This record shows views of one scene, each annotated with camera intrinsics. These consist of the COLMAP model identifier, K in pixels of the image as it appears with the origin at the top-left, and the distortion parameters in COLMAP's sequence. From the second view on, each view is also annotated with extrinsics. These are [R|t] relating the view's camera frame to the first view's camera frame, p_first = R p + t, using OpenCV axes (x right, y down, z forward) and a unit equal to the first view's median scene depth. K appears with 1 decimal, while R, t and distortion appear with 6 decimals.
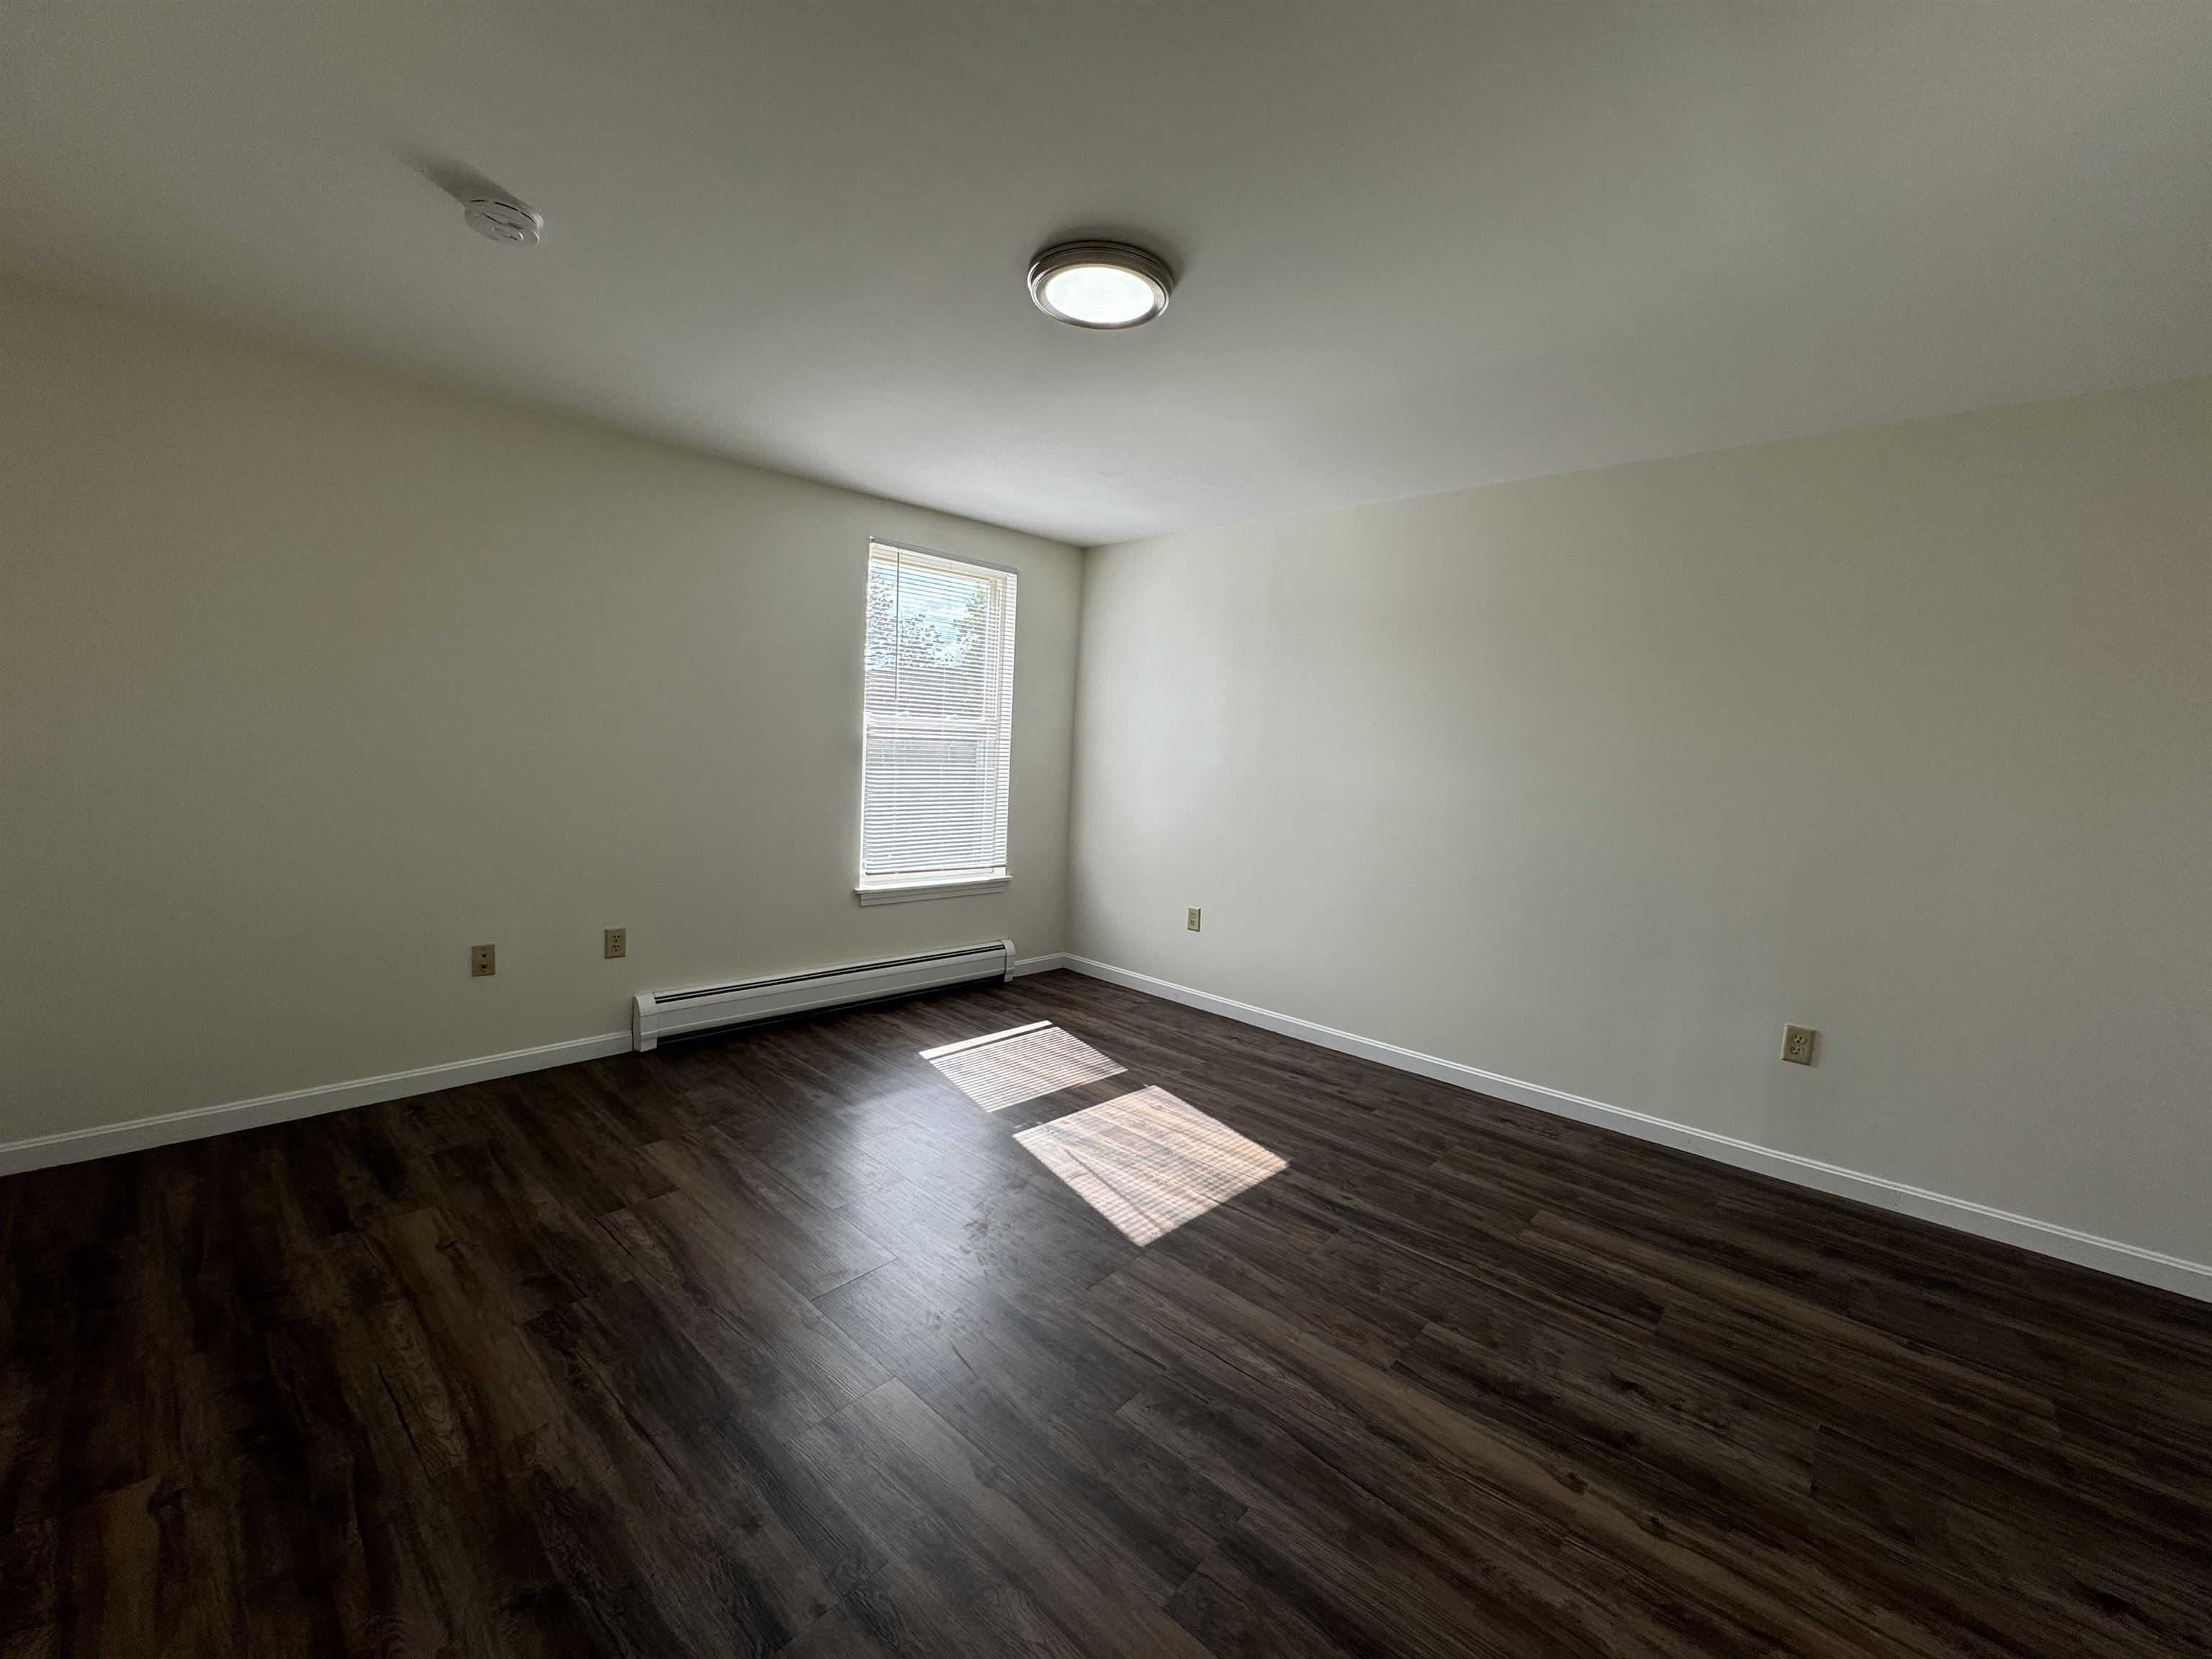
lens RADIAL K [[885.2, 0, 1106.0], [0, 885.2, 829.5], [0, 0, 1]] dist [-0.001001, -0.000026]
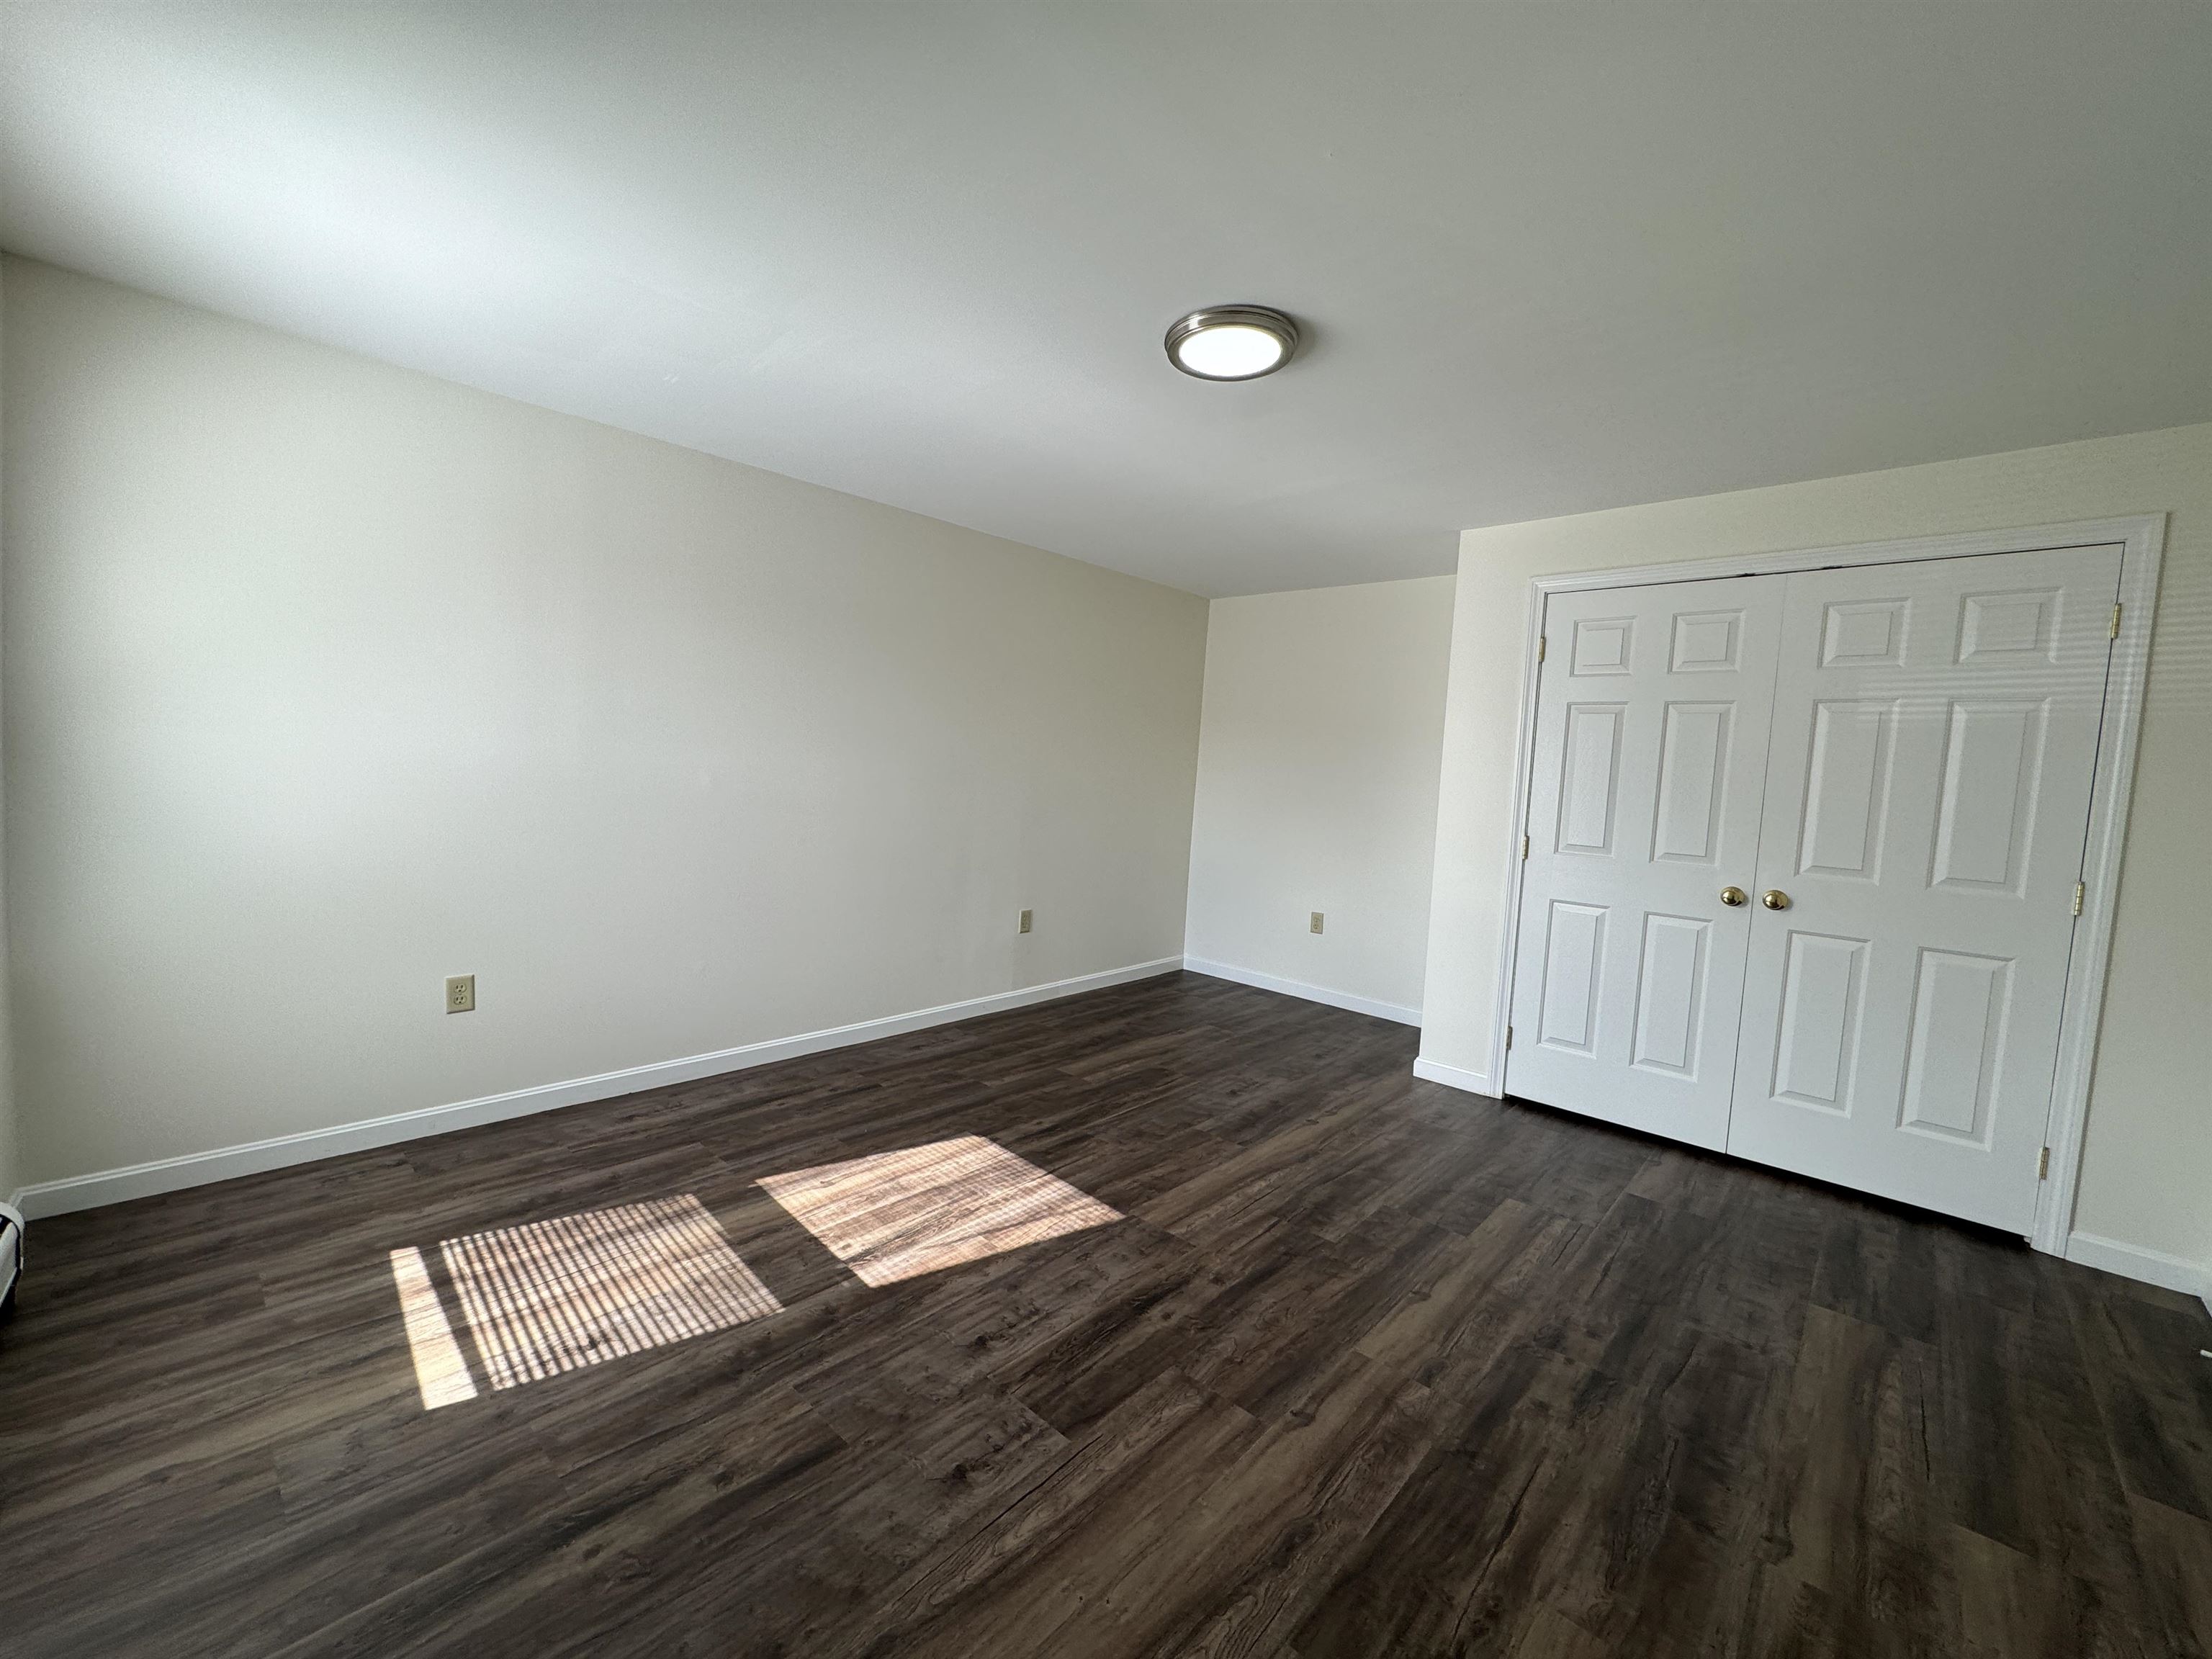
lens RADIAL K [[876.6, 0, 1106.9], [0, 876.6, 833.3], [0, 0, 1]] dist [-0.001737, -0.000275]
pose [[0.011752, -0.119279, 0.992791, -0.819161], [0.051594, 0.991610, 0.118526, -0.105261], [-0.998599, 0.049829, 0.017808, 0.824260]]
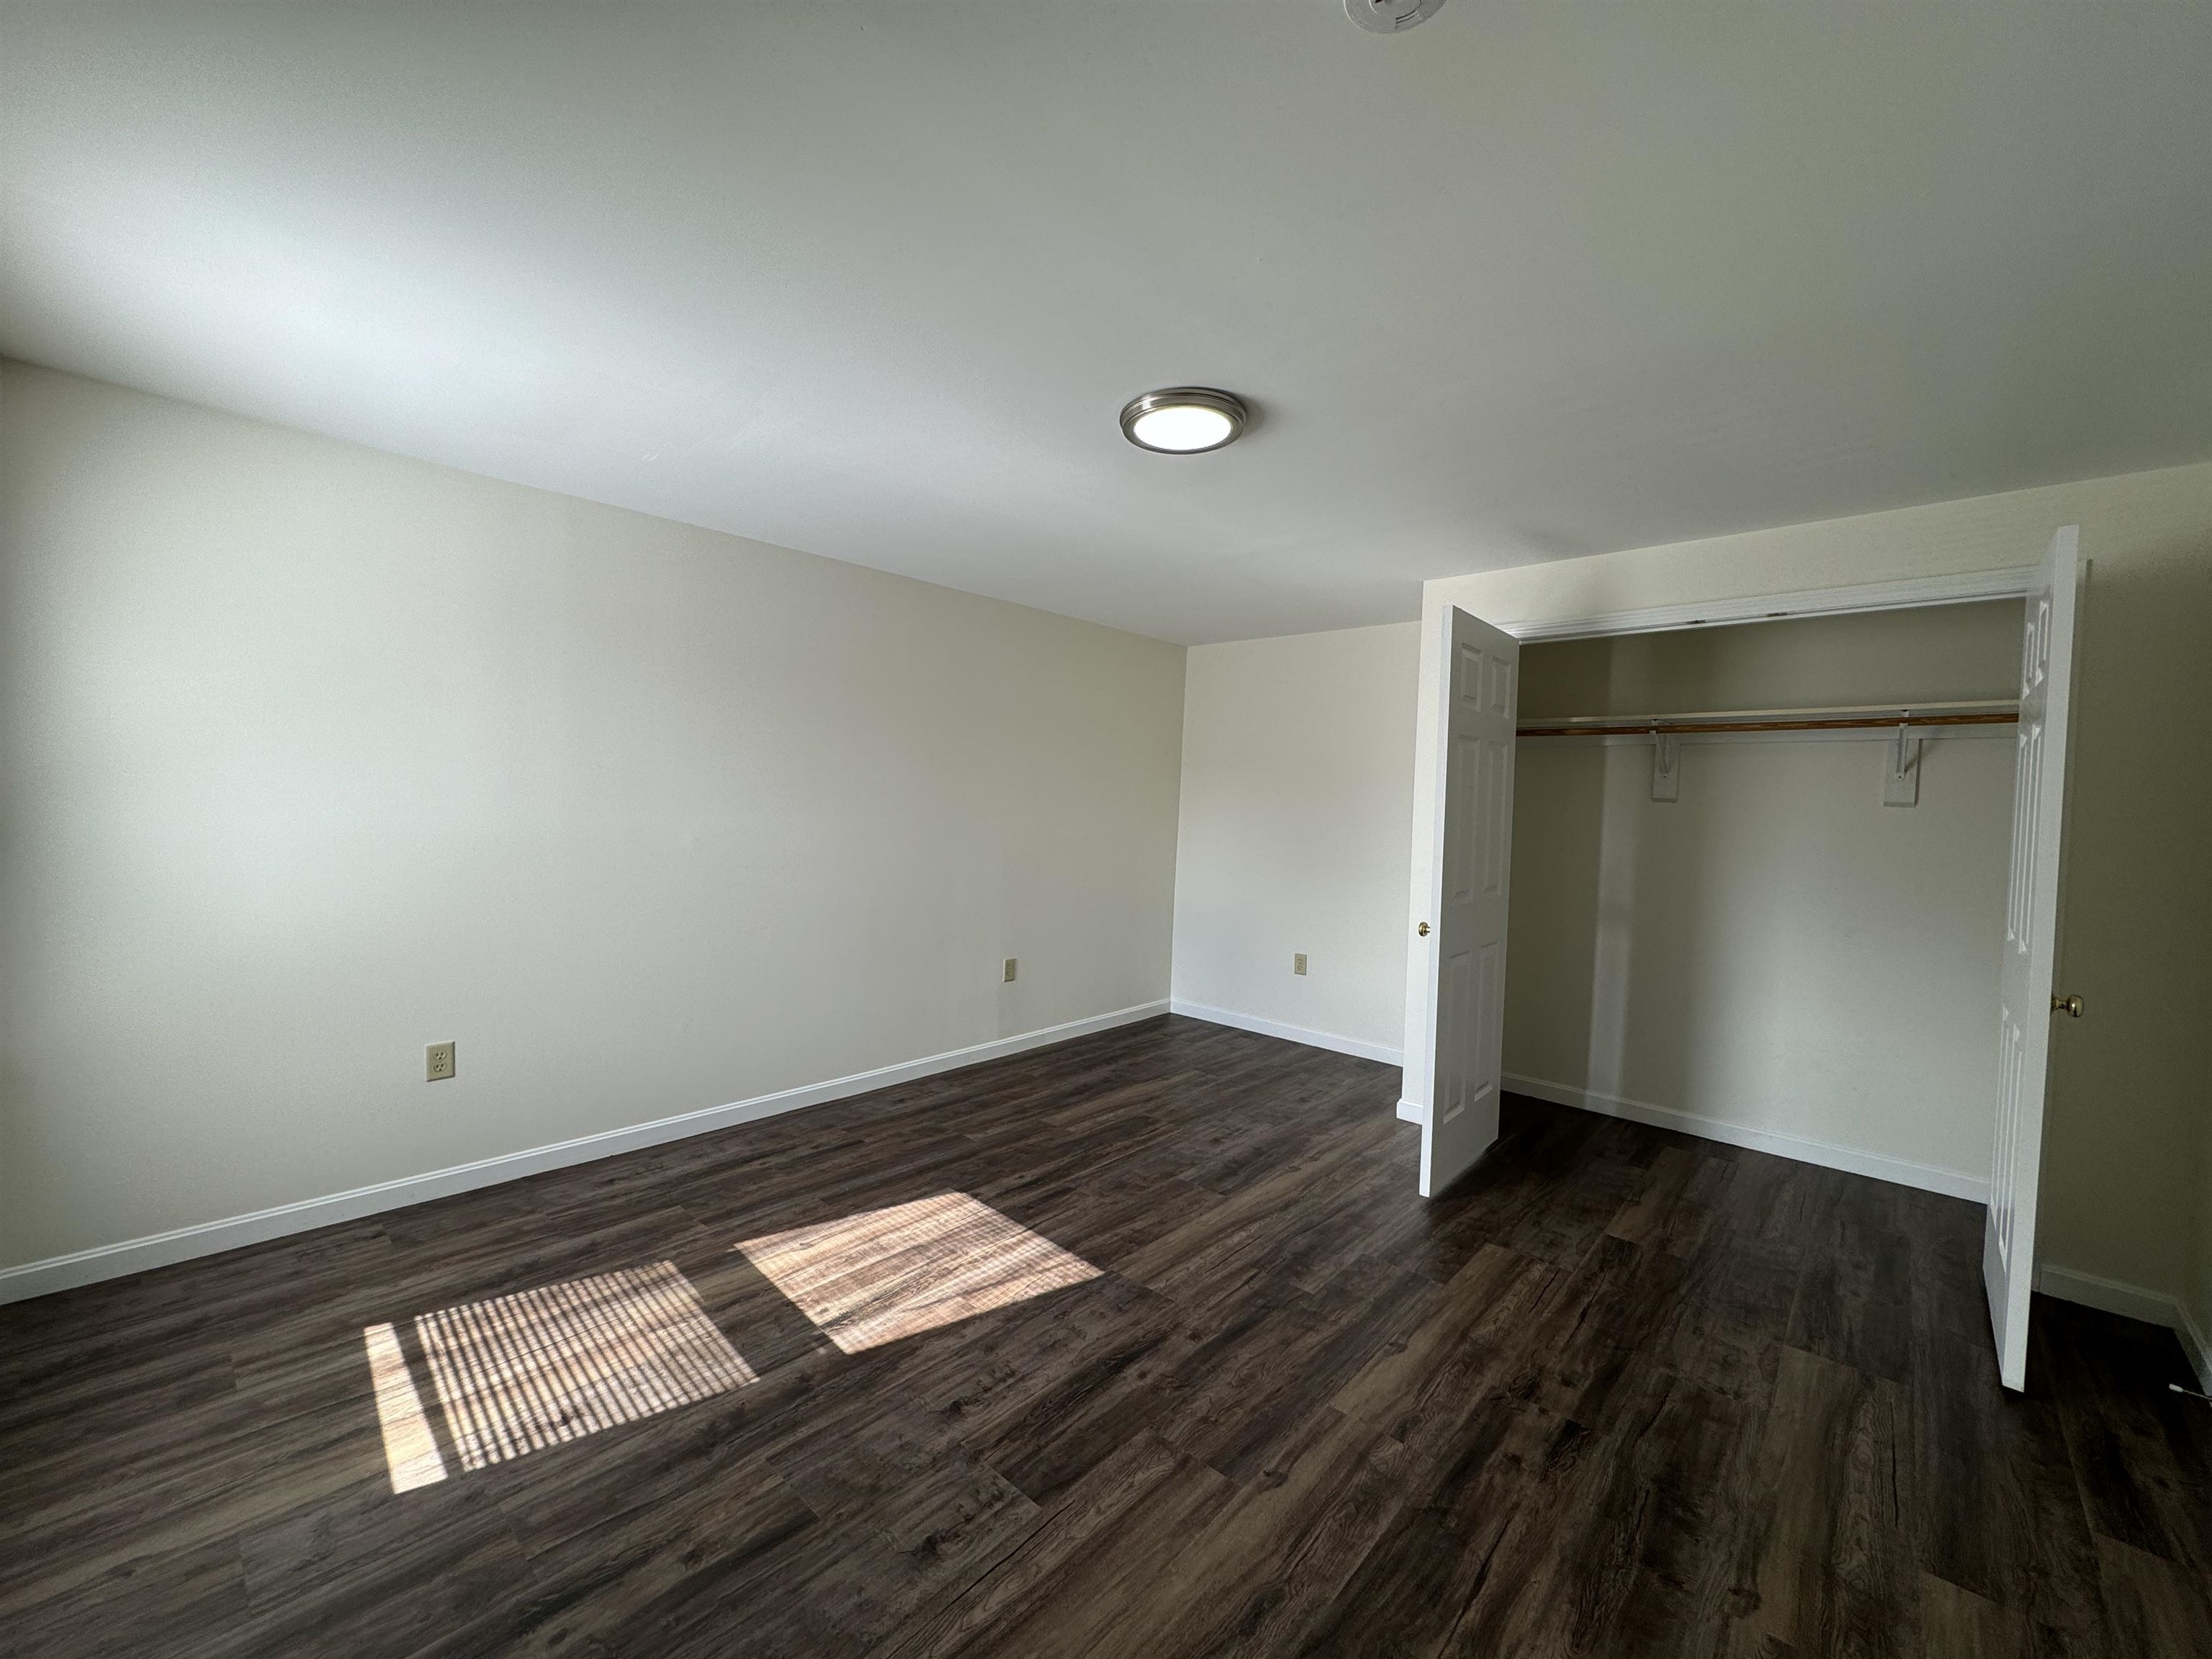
lens RADIAL K [[876.6, 0, 1106.9], [0, 876.6, 833.3], [0, 0, 1]] dist [-0.001737, -0.000275]
pose [[0.003542, -0.078448, 0.996912, -0.835260], [0.072336, 0.994327, 0.077988, -0.126291], [-0.997374, 0.071837, 0.009196, 0.797466]]
